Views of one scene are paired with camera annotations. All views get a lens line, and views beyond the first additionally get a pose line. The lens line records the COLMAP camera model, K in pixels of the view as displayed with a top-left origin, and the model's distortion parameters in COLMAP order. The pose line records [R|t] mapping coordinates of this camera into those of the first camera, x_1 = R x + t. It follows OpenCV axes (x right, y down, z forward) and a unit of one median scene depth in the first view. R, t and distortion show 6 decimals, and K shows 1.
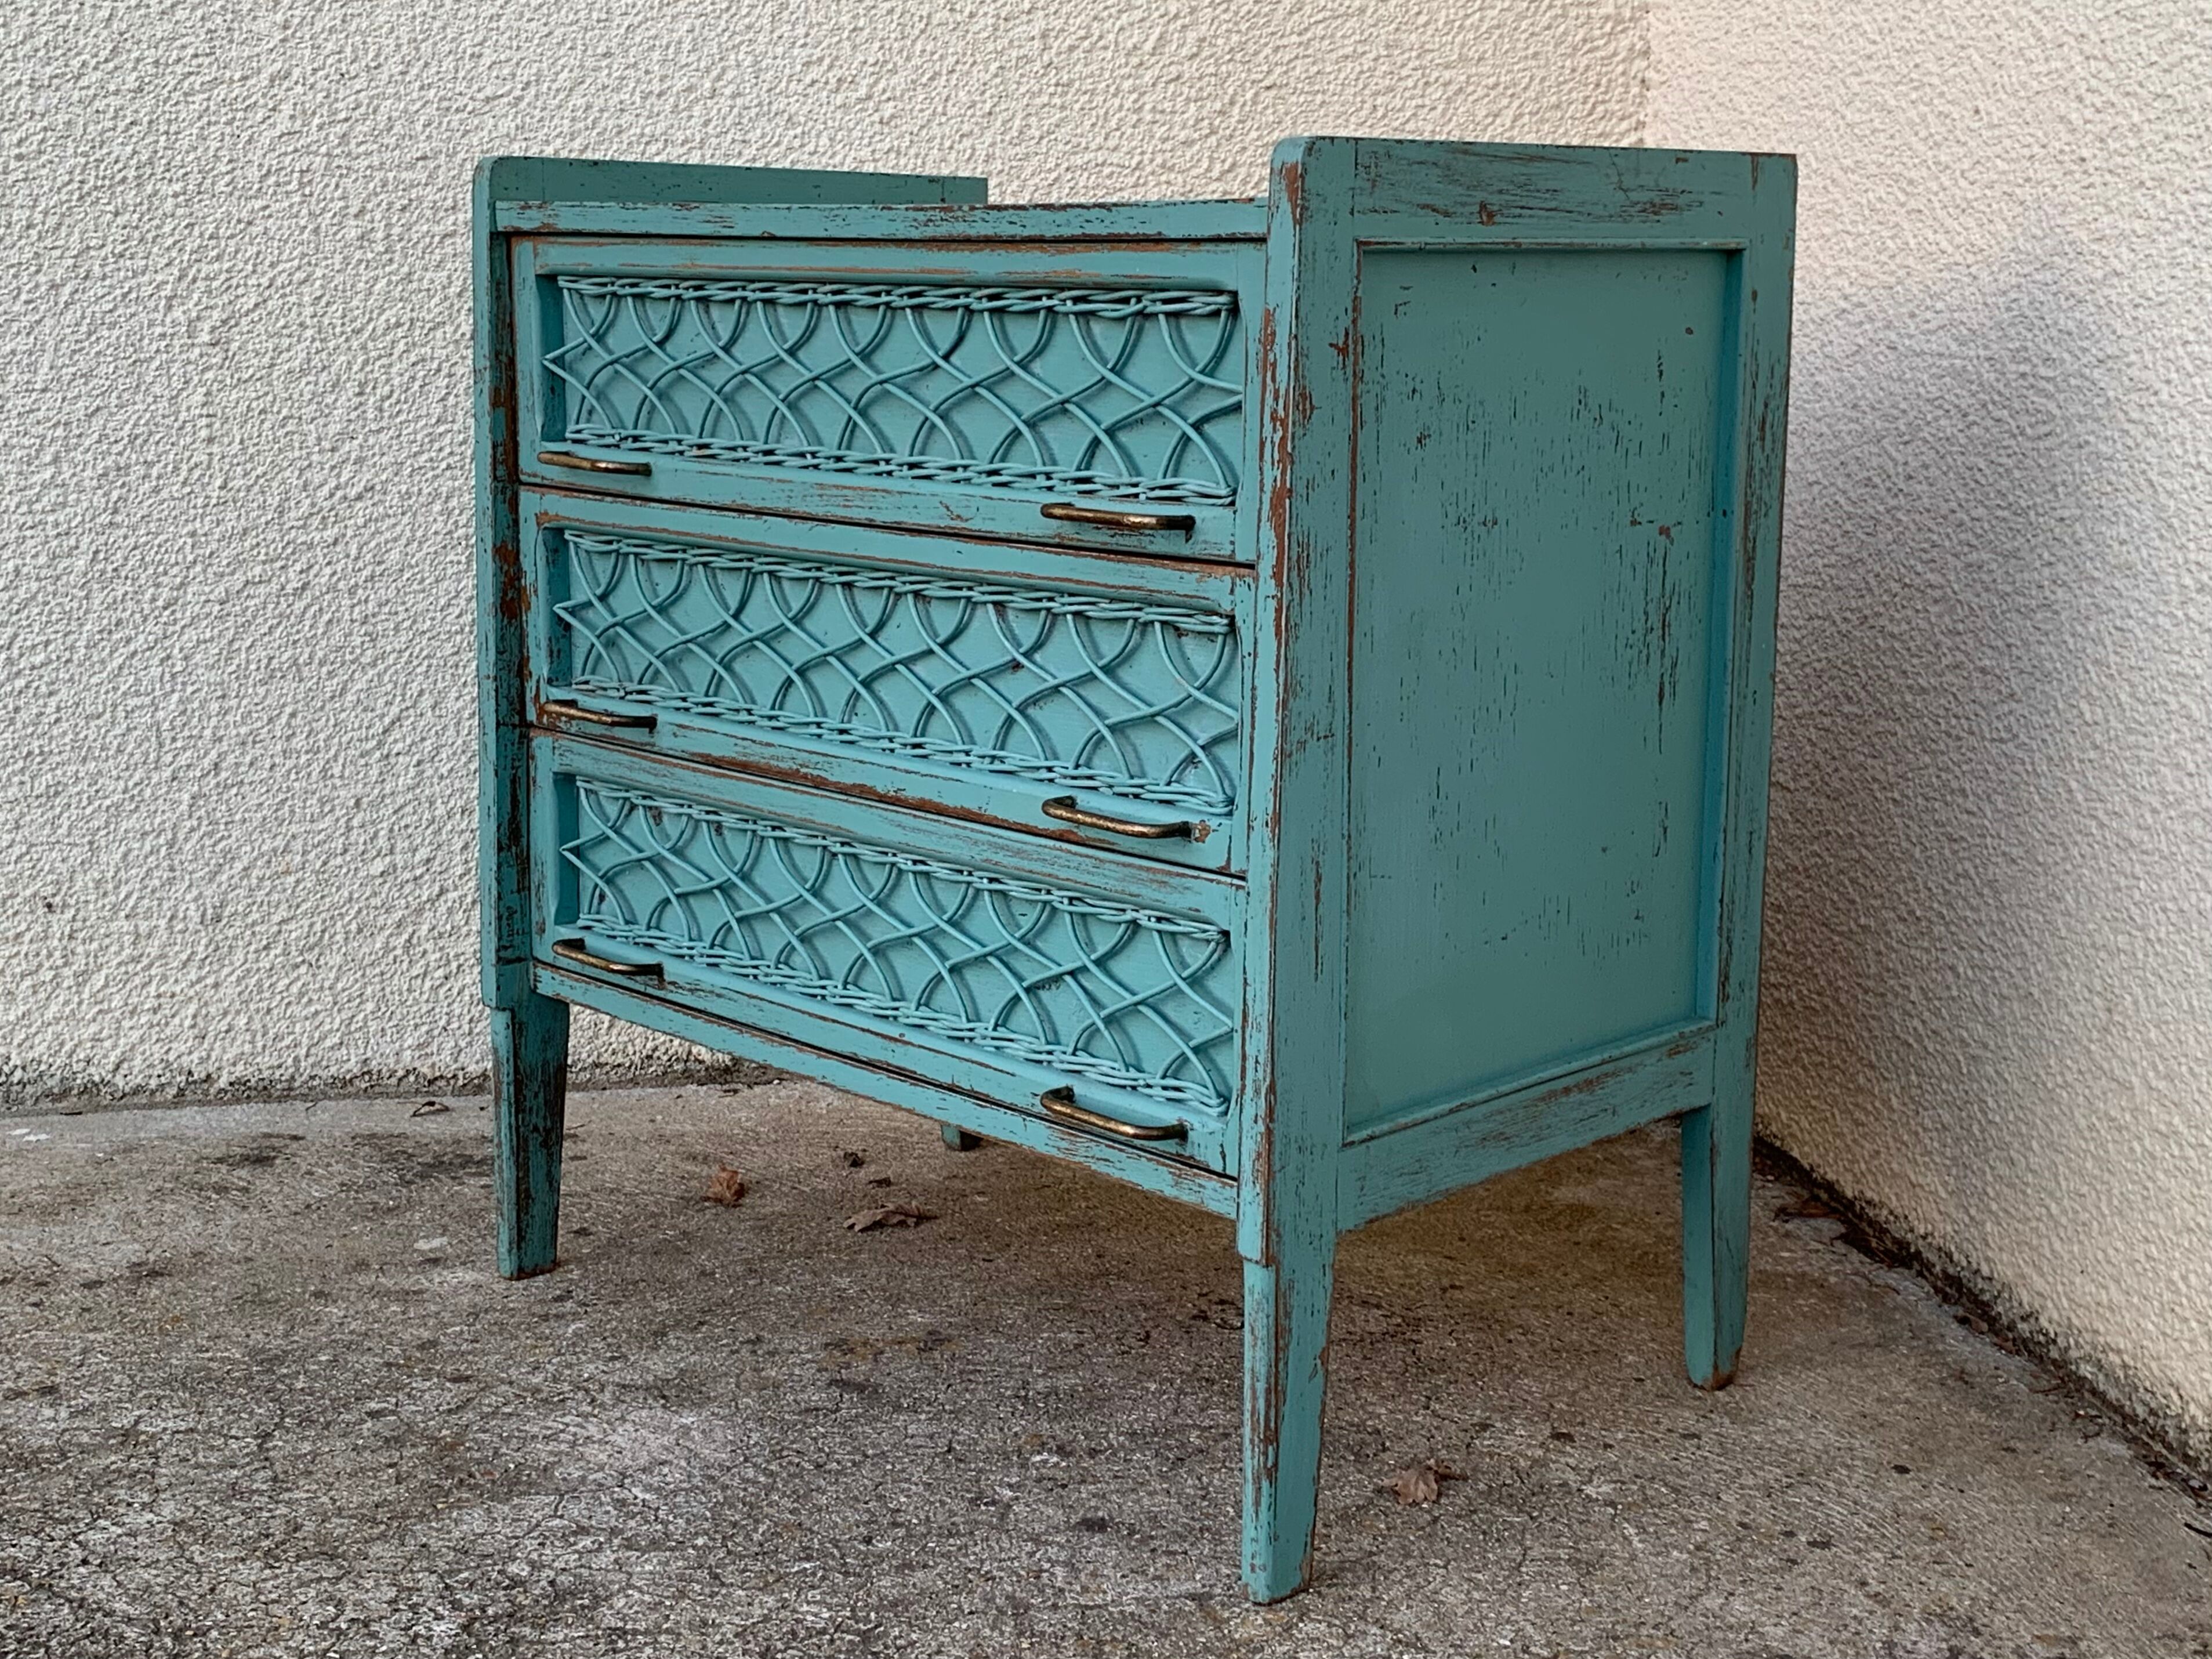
lens RADIAL K [[2892.4, 0, 1136.4], [0, 2892.4, 797.4], [0, 0, 1]] dist [0.038569, 0.000000]
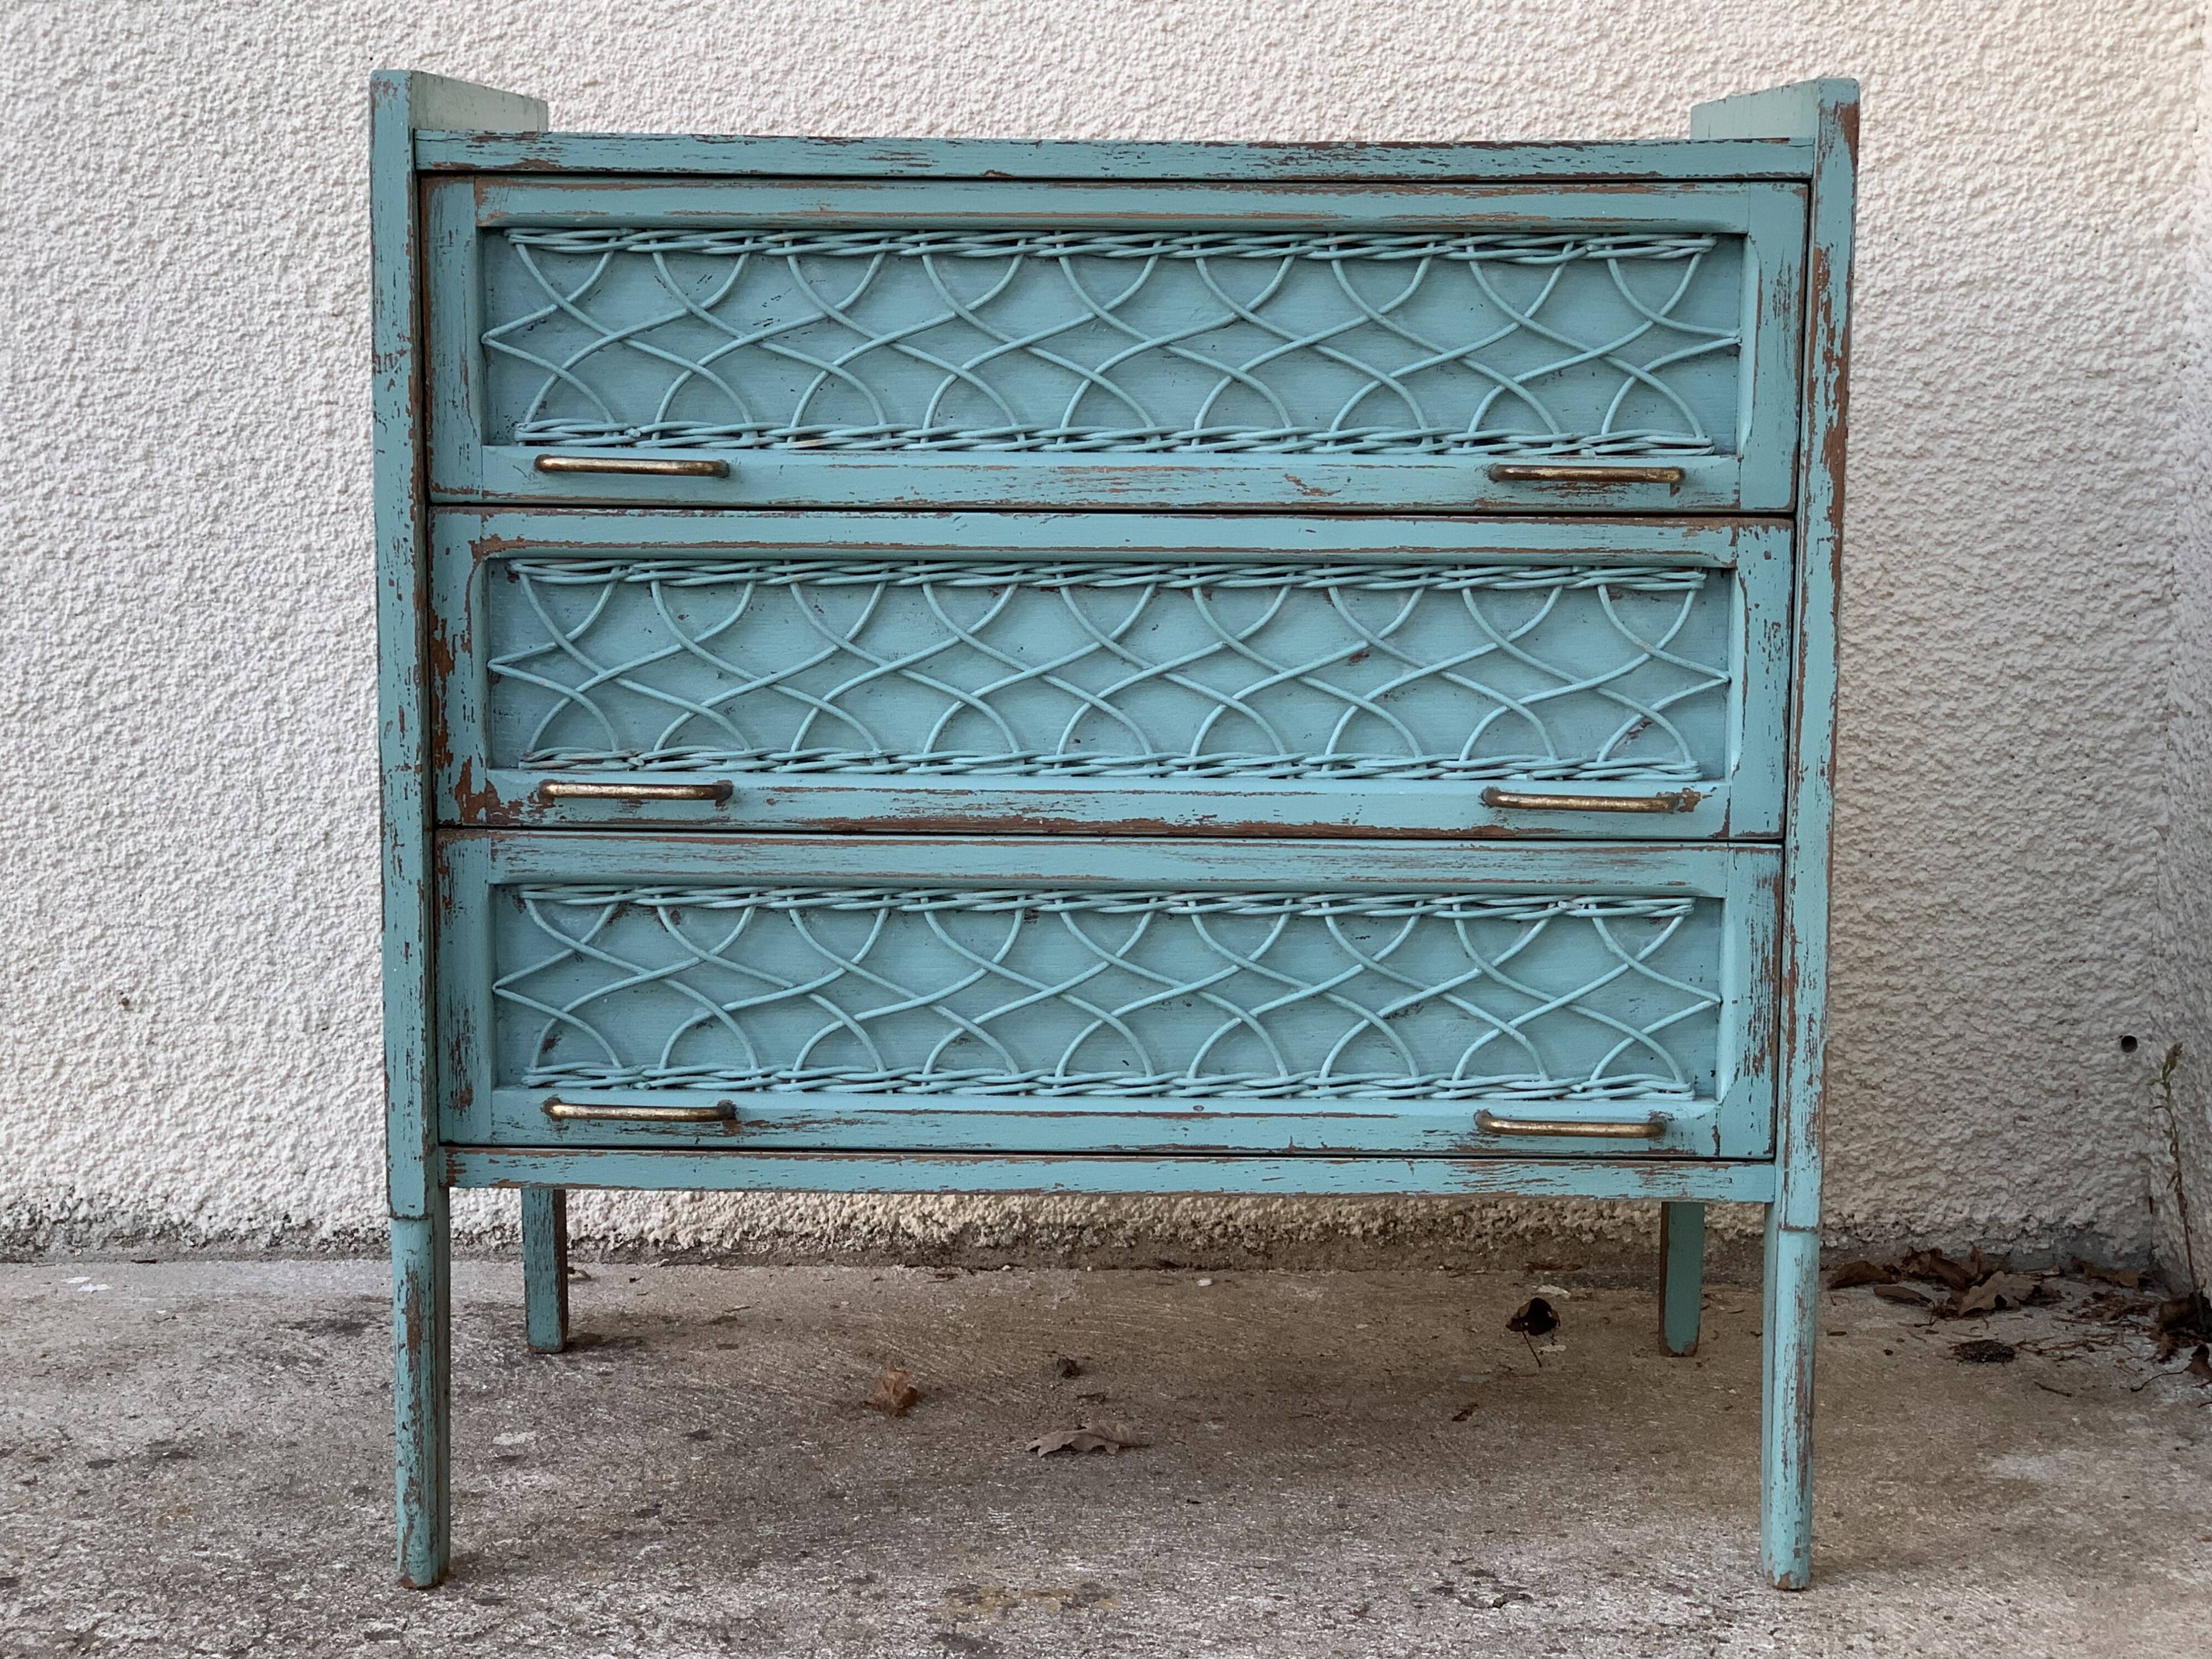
lens RADIAL K [[3931.5, 0, 1110.9], [0, 3931.5, 810.1], [0, 0, 1]] dist [0.069548, 0.000000]
pose [[0.980733, 0.025642, -0.193661, 0.110814], [-0.032075, 0.999030, -0.030155, 0.008264], [0.192700, 0.035785, 0.980605, -0.031548]]
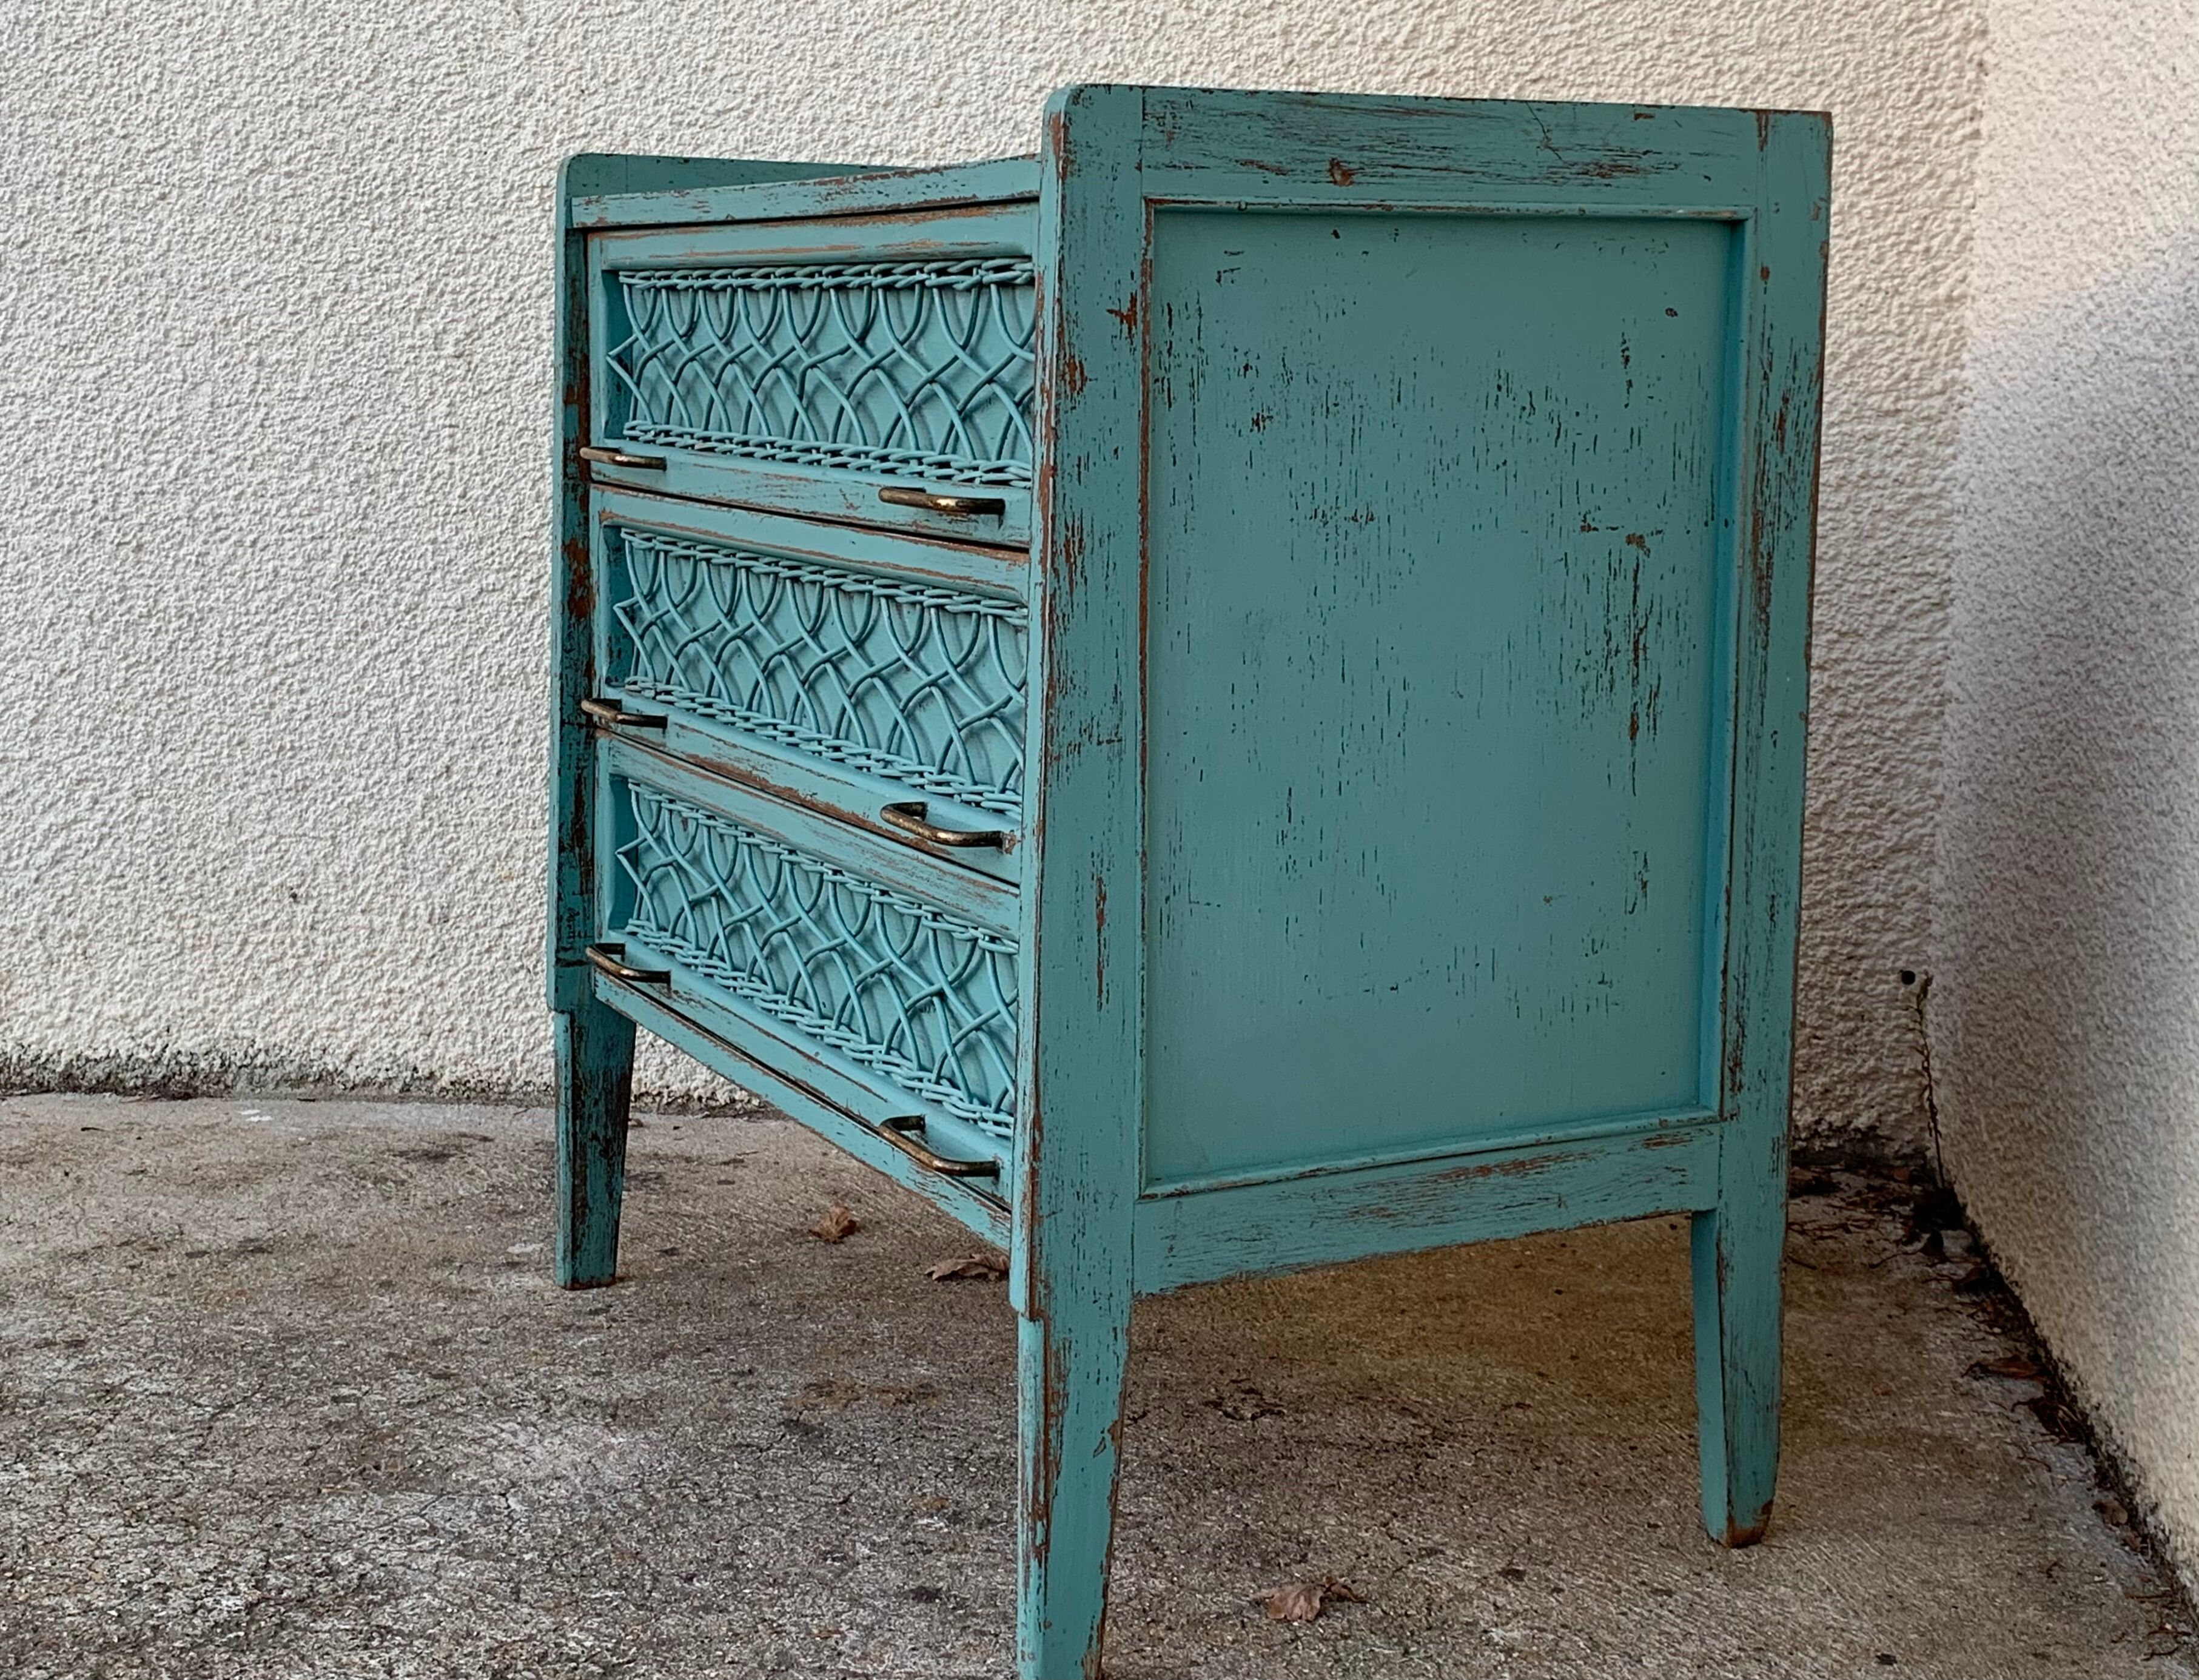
lens RADIAL K [[3015.6, 0, 1036.8], [0, 3015.6, 788.7], [0, 0, 1]] dist [0.081267, 0.000000]
pose [[0.948436, 0.047465, -0.313395, 0.218353], [-0.059158, 0.997859, -0.027902, 0.013897], [0.311400, 0.045003, 0.949213, 0.057488]]
